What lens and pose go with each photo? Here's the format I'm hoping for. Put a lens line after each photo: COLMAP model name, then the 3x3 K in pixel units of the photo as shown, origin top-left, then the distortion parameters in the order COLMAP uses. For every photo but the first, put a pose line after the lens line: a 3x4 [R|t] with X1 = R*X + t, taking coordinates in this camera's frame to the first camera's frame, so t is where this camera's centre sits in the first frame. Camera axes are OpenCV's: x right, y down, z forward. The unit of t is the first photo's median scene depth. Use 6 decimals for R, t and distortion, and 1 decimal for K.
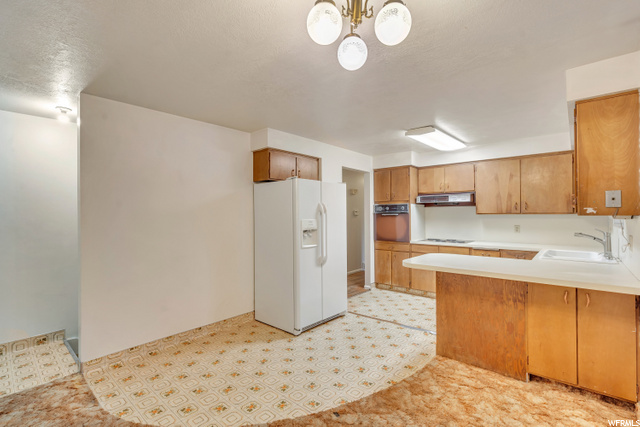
lens RADIAL K [[293.0, 0, 319.6], [0, 293.0, 211.6], [0, 0, 1]] dist [-0.003717, 0.000557]
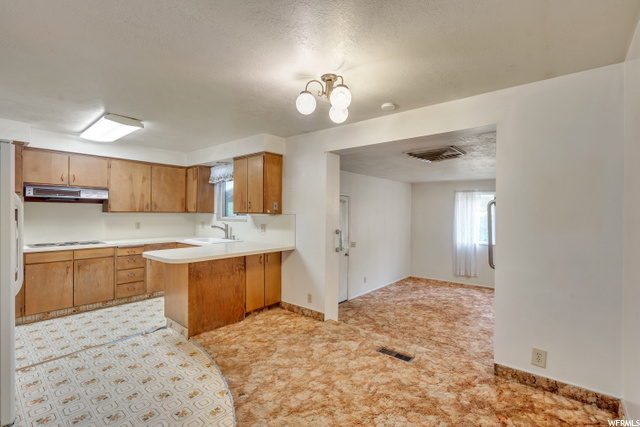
lens RADIAL K [[293.0, 0, 326.2], [0, 293.0, 216.3], [0, 0, 1]] dist [-0.003717, 0.000557]
pose [[-0.028445, -0.005084, 0.999582, -0.480497], [-0.015149, 0.999874, 0.004655, 0.006374], [-0.999481, -0.015010, -0.028518, 0.333518]]
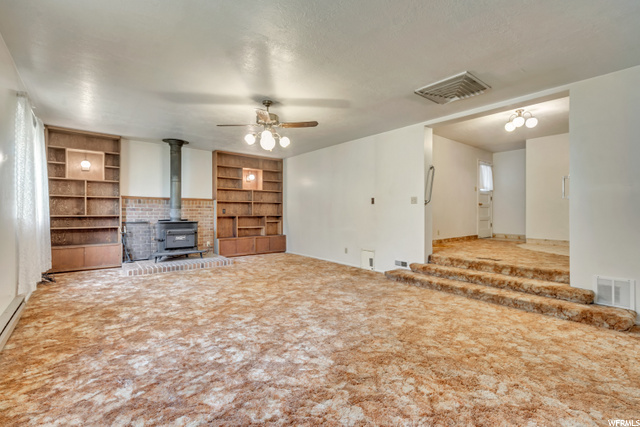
lens RADIAL K [[293.0, 0, 320.2], [0, 293.0, 211.8], [0, 0, 1]] dist [-0.003717, 0.000557]
pose [[-0.172540, 0.006706, -0.984980, 1.300848], [0.007633, 0.999956, 0.005471, 0.140447], [0.984973, -0.006574, -0.172583, -0.255179]]
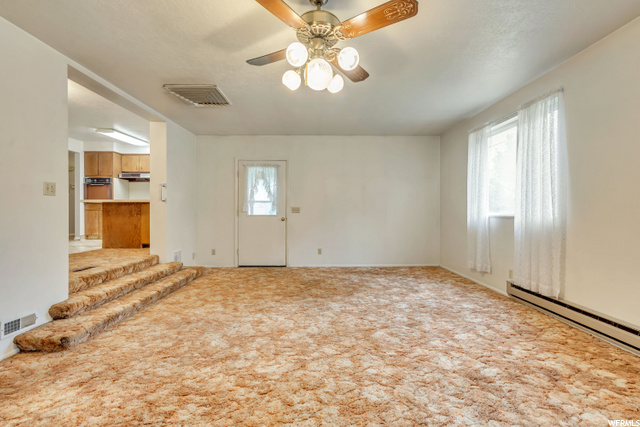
lens RADIAL K [[293.0, 0, 323.0], [0, 293.0, 210.3], [0, 0, 1]] dist [-0.003717, 0.000557]
pose [[0.737640, 0.004168, 0.675181, 0.110595], [-0.009055, 0.999952, 0.003719, 0.141319], [-0.675133, -0.008857, 0.737643, -0.927746]]
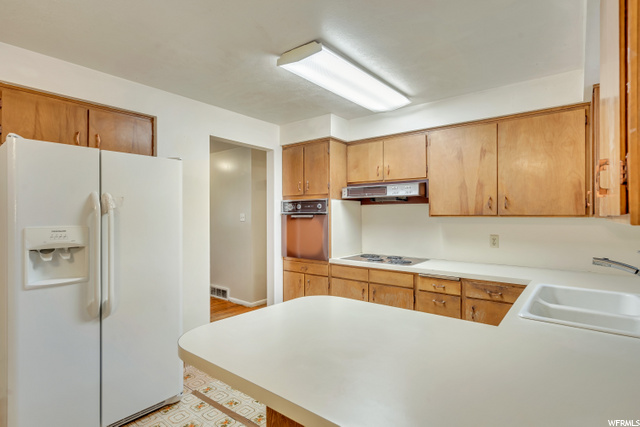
lens RADIAL K [[321.0, 0, 323.0], [0, 321.0, 211.3], [0, 0, 1]] dist [0.003506, 0.000753]
pose [[0.998922, 0.005938, 0.046048, 0.304063], [-0.005785, 0.999977, -0.003460, 0.001448], [-0.046067, 0.003190, 0.998933, 0.368882]]
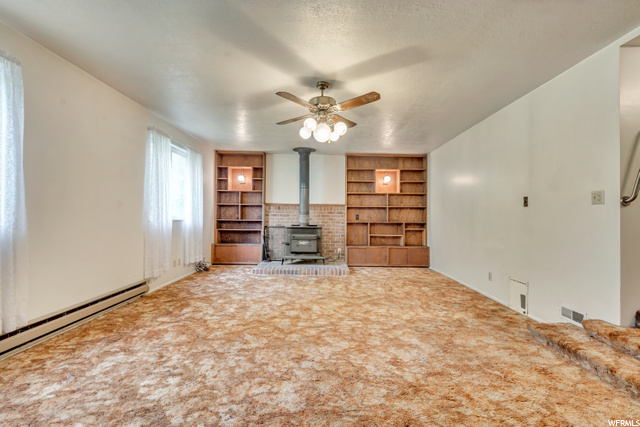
lens RADIAL K [[293.0, 0, 320.4], [0, 293.0, 214.4], [0, 0, 1]] dist [-0.003717, 0.000557]
pose [[-0.756732, -0.006331, -0.653695, 0.916134], [0.001107, 0.999939, -0.010966, 0.144146], [0.653724, -0.009022, -0.756679, -0.009138]]
